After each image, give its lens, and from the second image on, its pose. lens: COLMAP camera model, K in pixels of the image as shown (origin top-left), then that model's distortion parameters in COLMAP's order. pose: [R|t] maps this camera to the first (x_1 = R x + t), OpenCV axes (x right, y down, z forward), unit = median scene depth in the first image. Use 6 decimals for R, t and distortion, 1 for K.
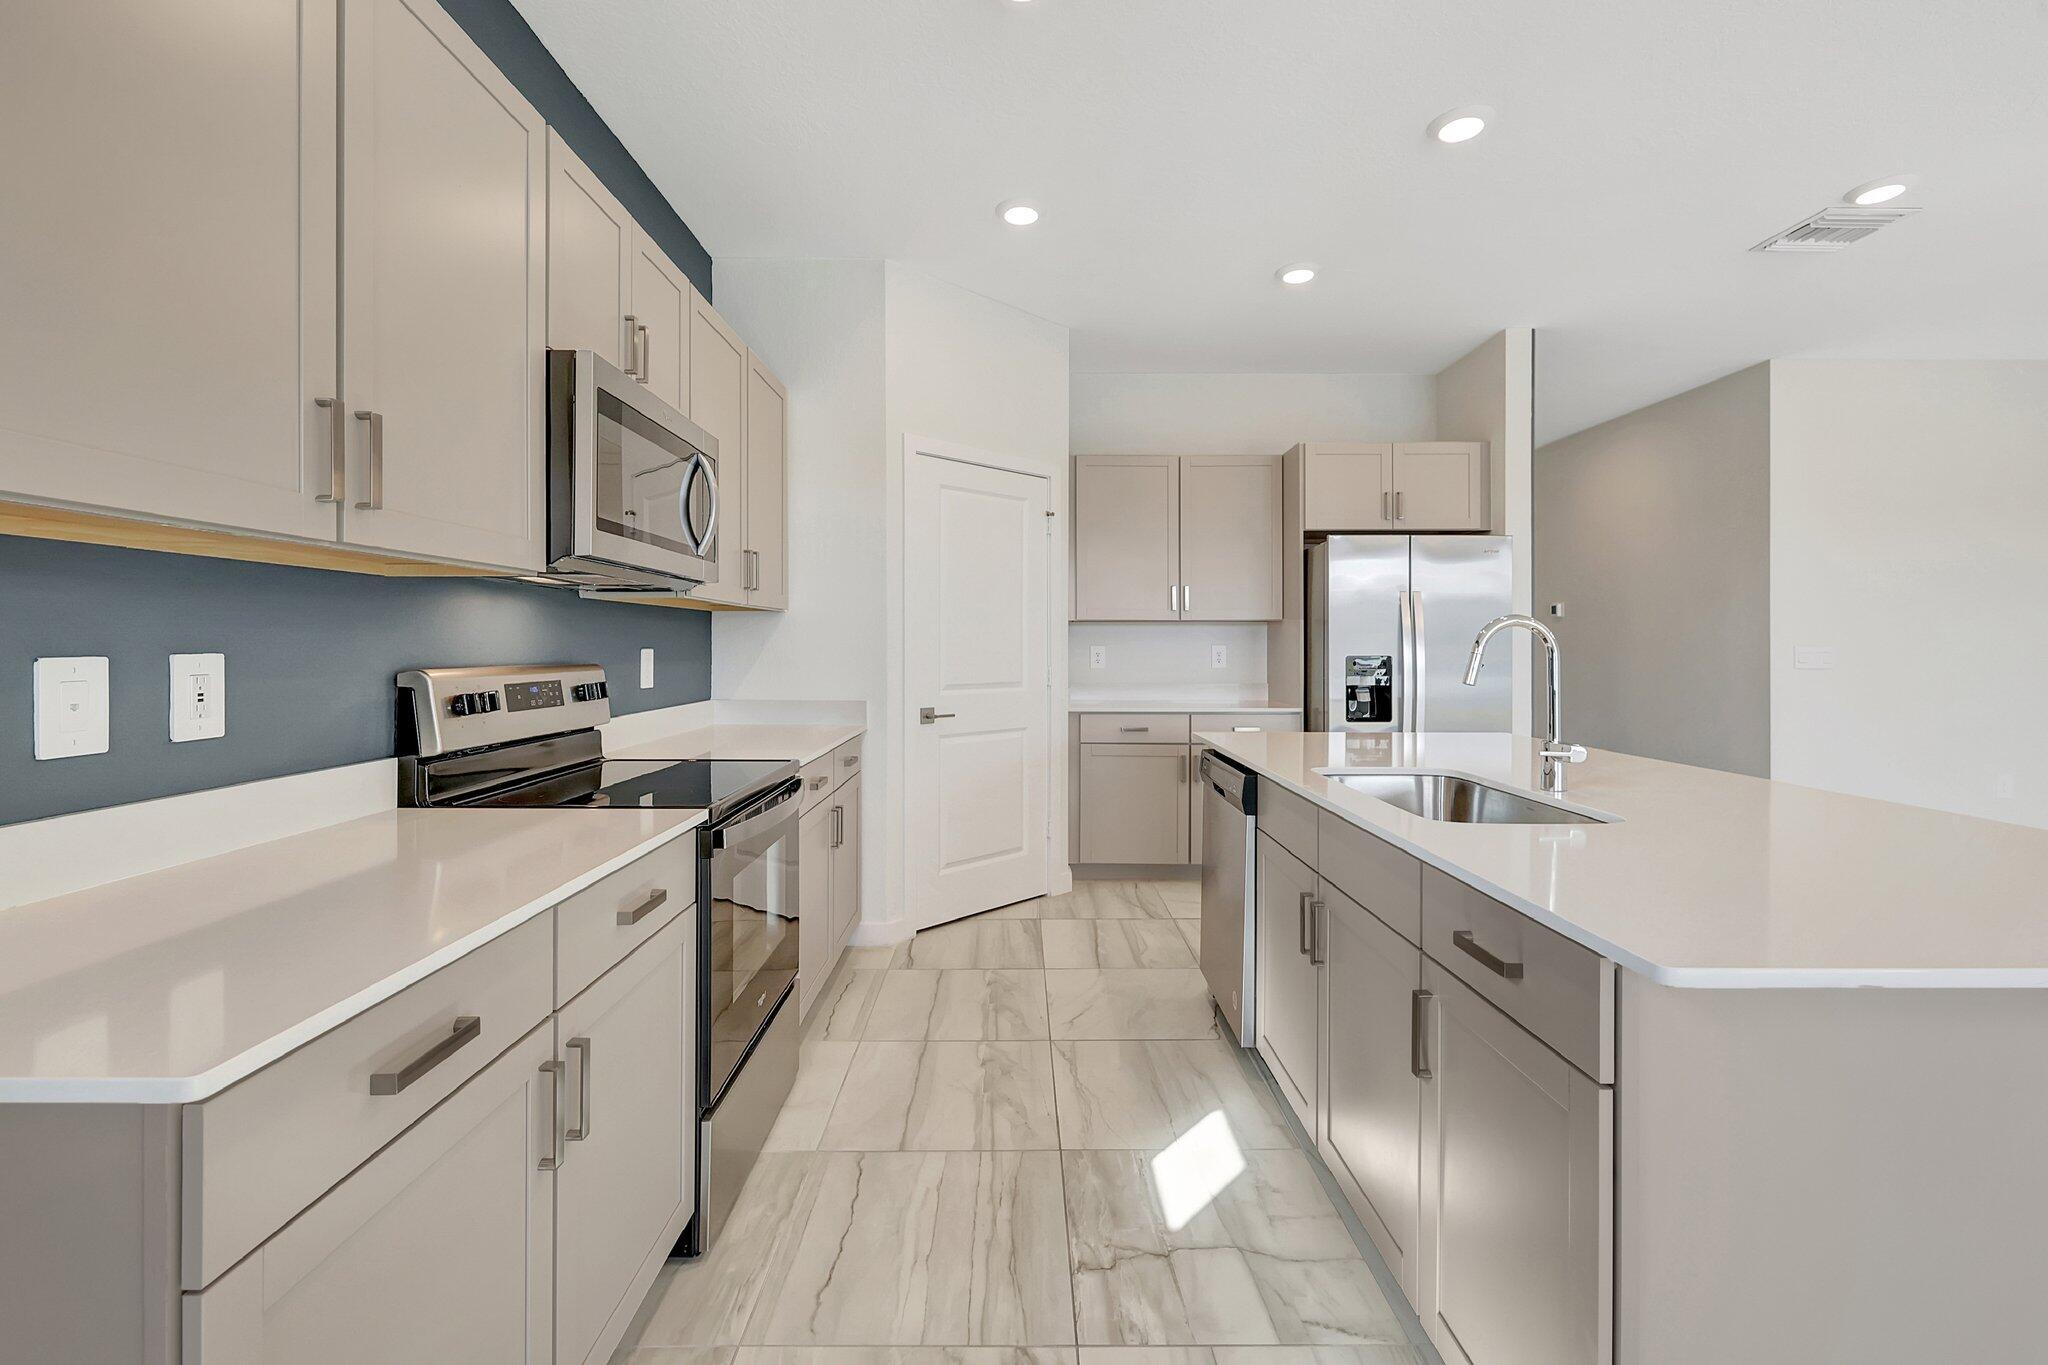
lens RADIAL K [[866.5, 0, 1011.4], [0, 866.5, 645.2], [0, 0, 1]] dist [-0.002270, 0.000468]
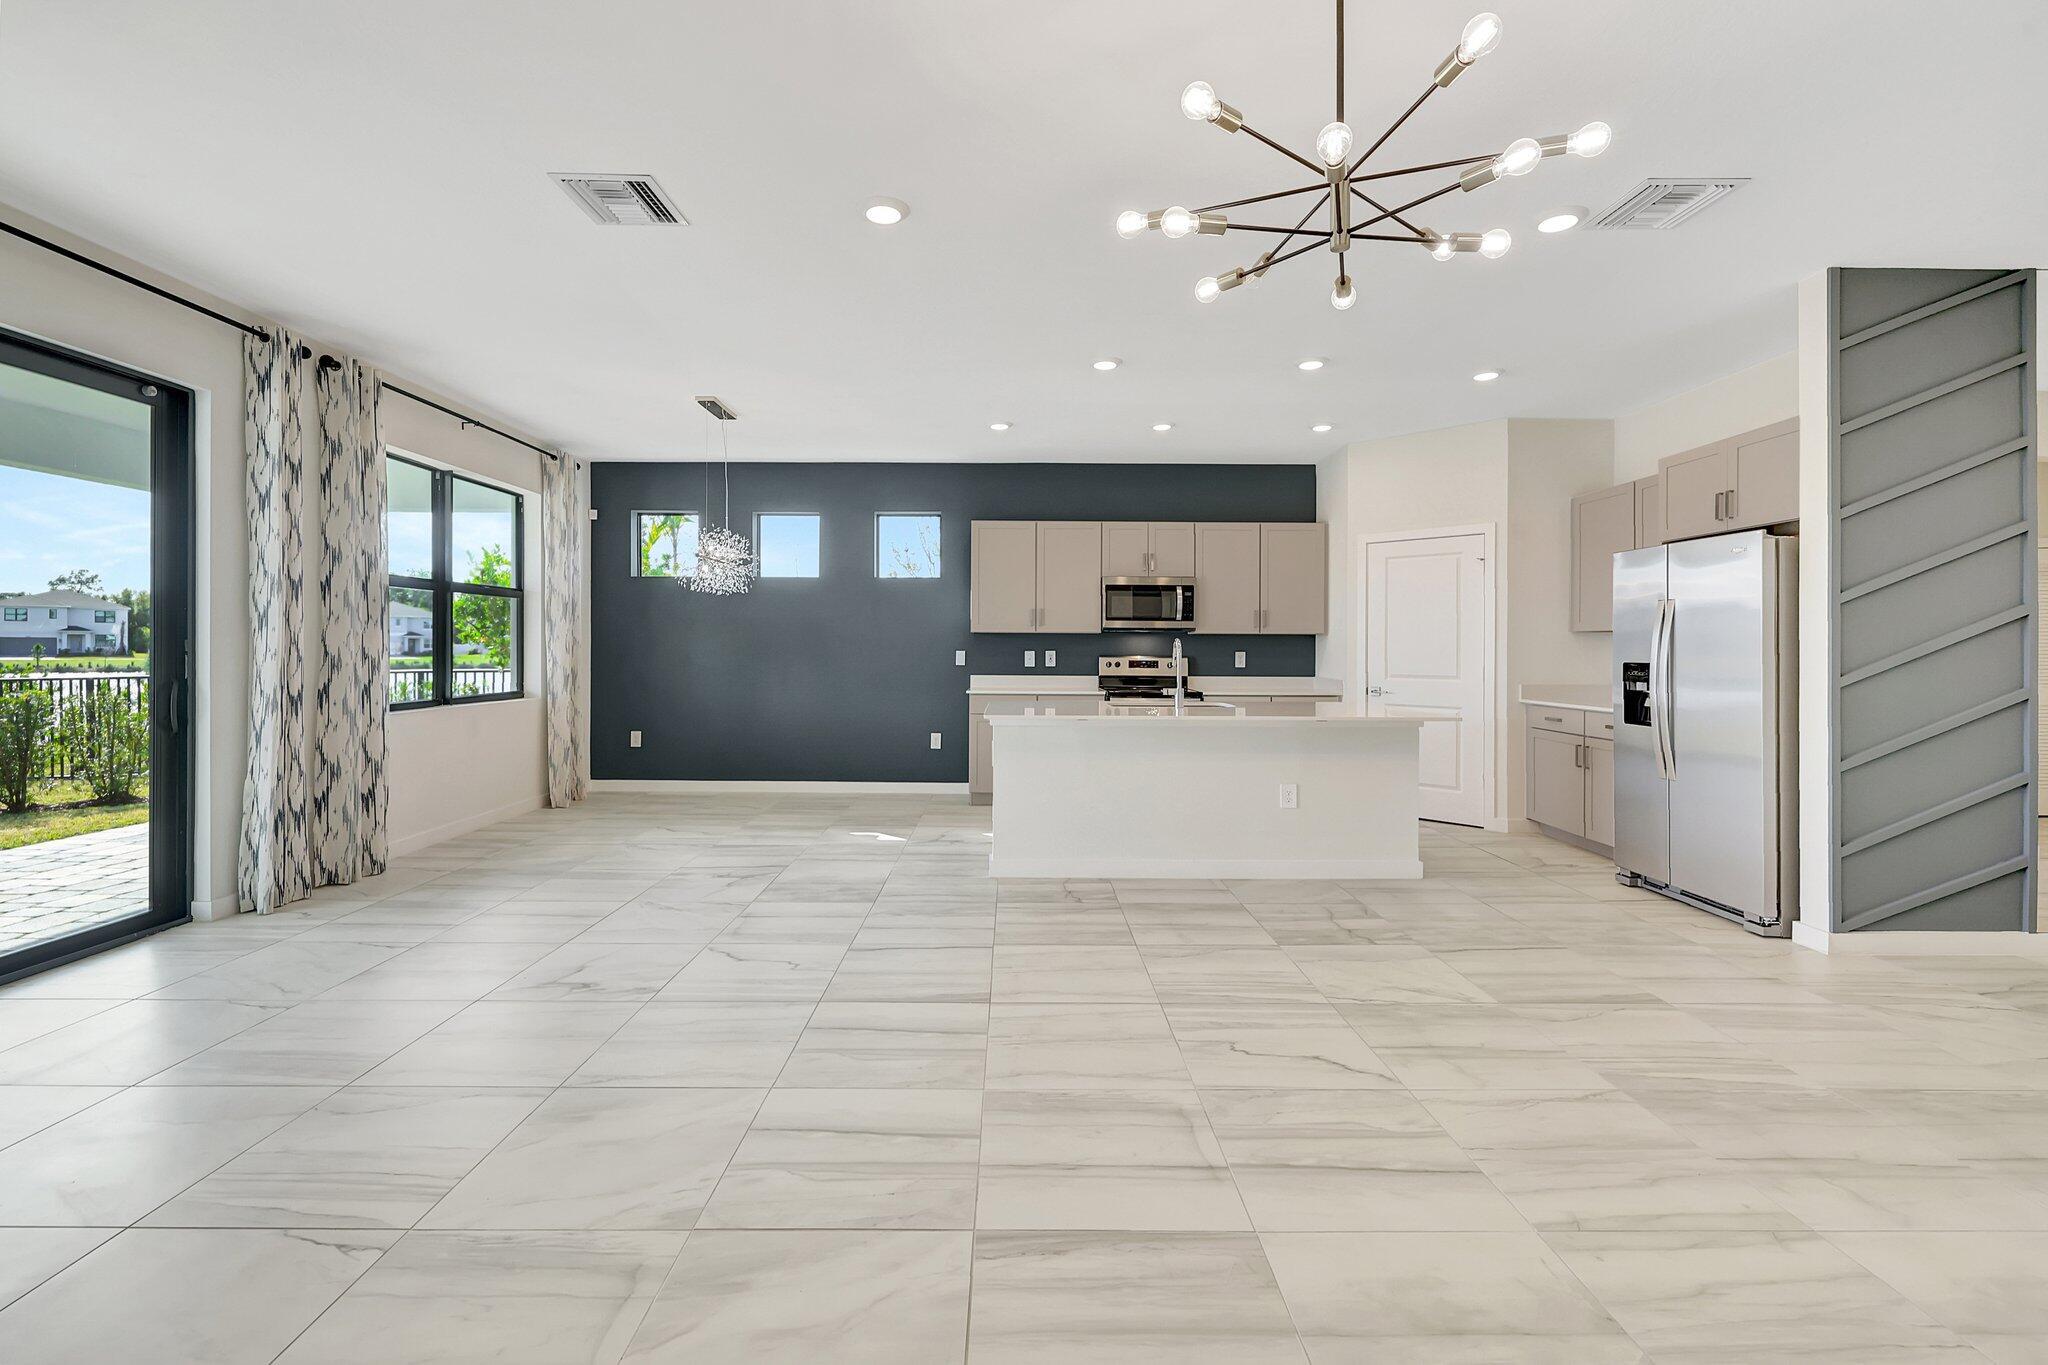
lens RADIAL K [[866.5, 0, 1016.5], [0, 866.5, 649.1], [0, 0, 1]] dist [-0.002270, 0.000468]
pose [[0.012251, -0.000047, -0.999925, 1.584896], [-0.004167, 0.999991, -0.000098, 0.000113], [0.999916, 0.004168, 0.012251, 0.245686]]
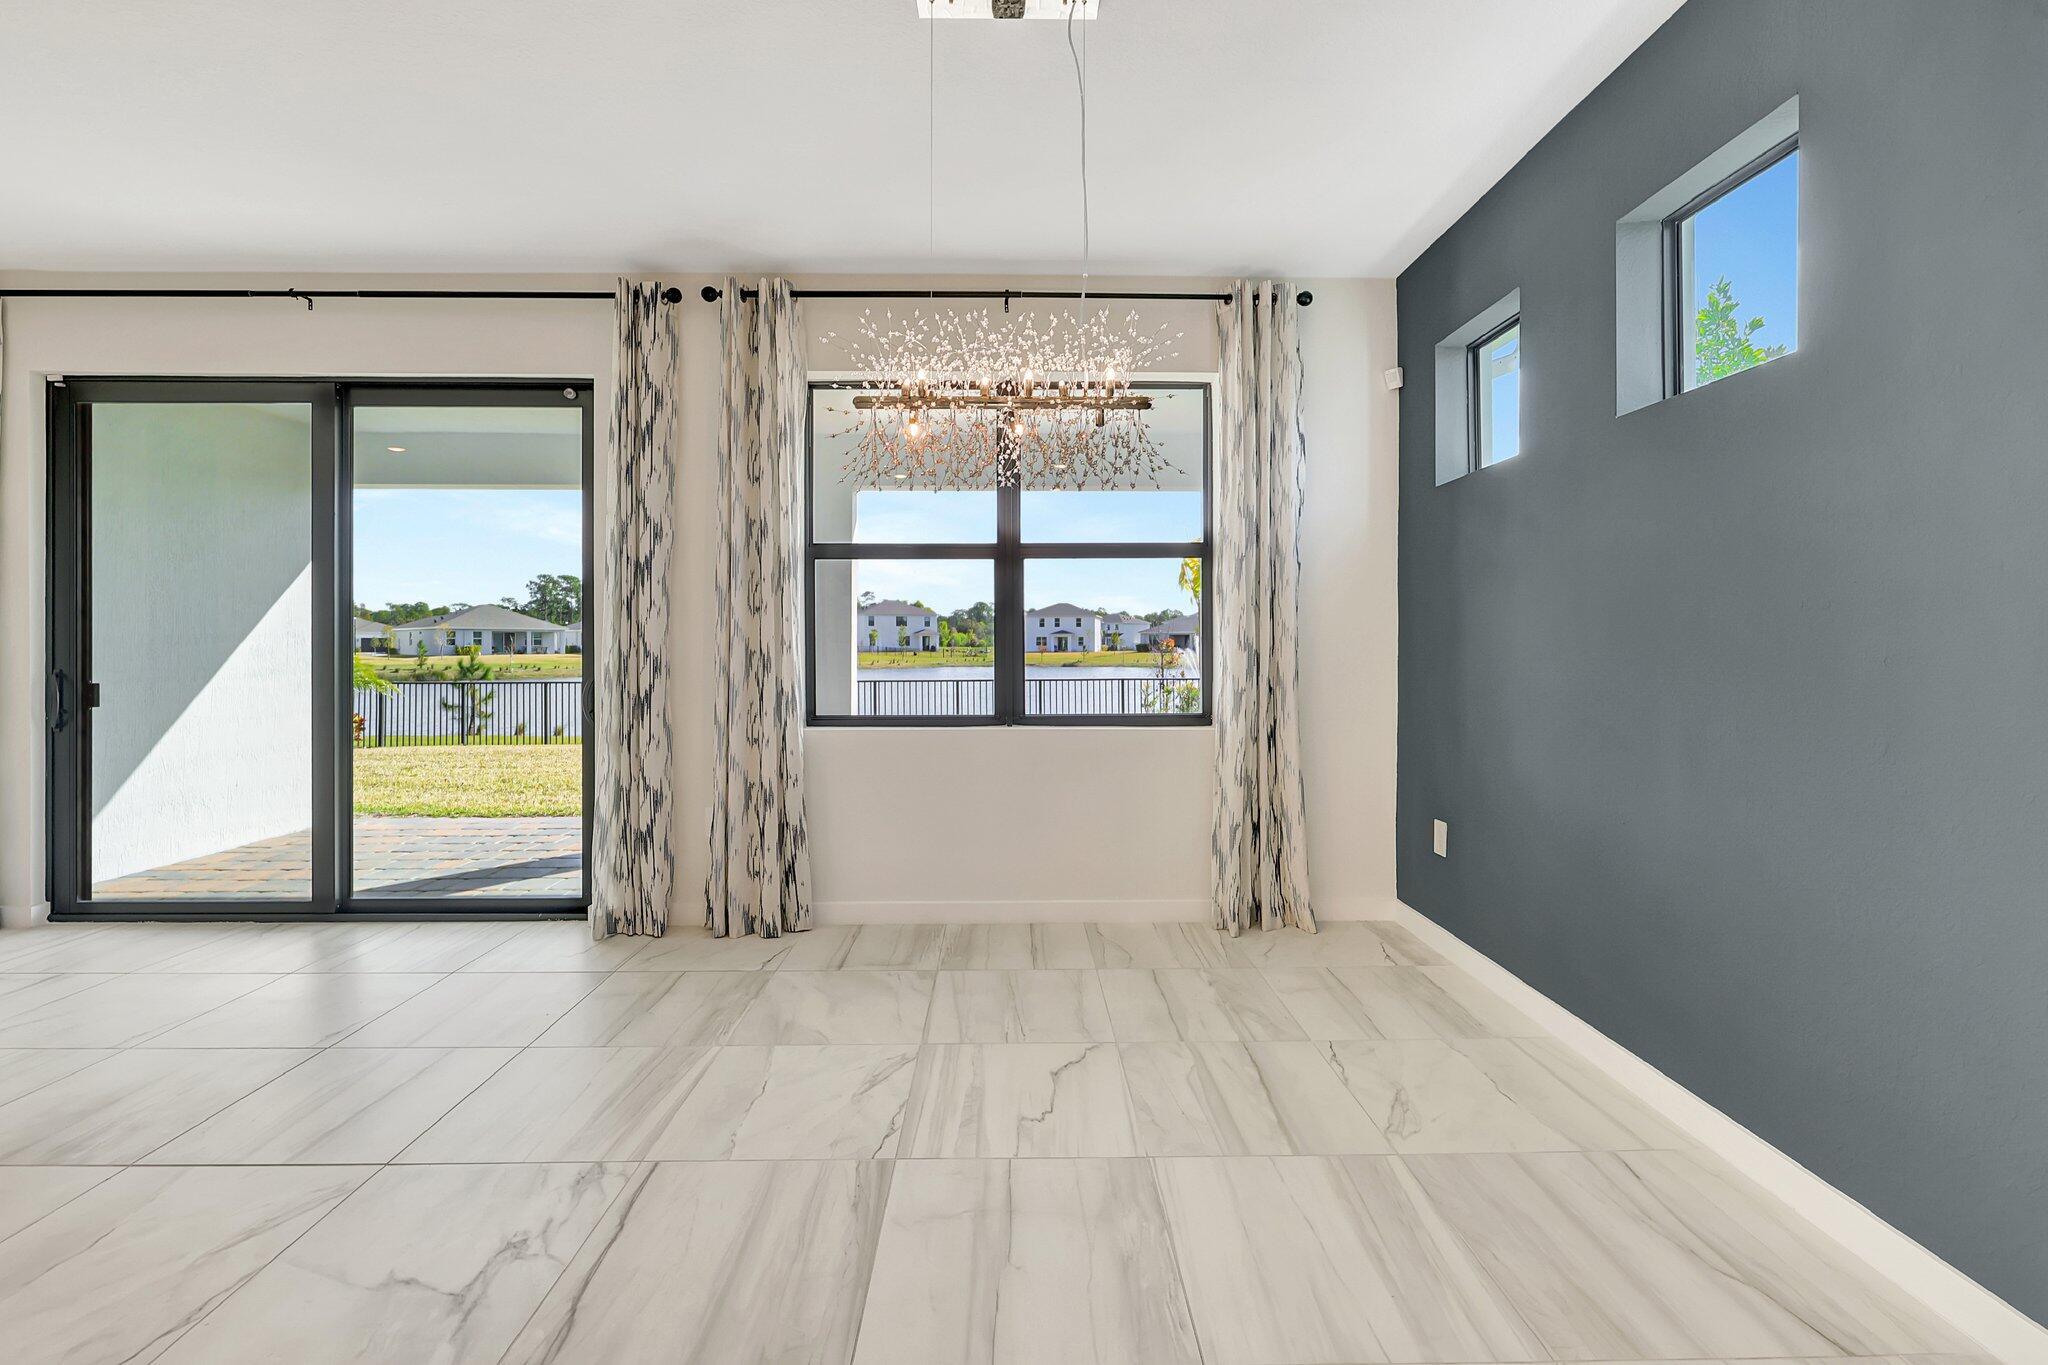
lens RADIAL K [[866.5, 0, 1018.1], [0, 866.5, 648.0], [0, 0, 1]] dist [-0.002270, 0.000468]
pose [[-0.999790, 0.002363, -0.020348, 0.114241], [0.002266, 0.999986, 0.004774, 0.005361], [0.020359, 0.004727, -0.999782, 0.303238]]
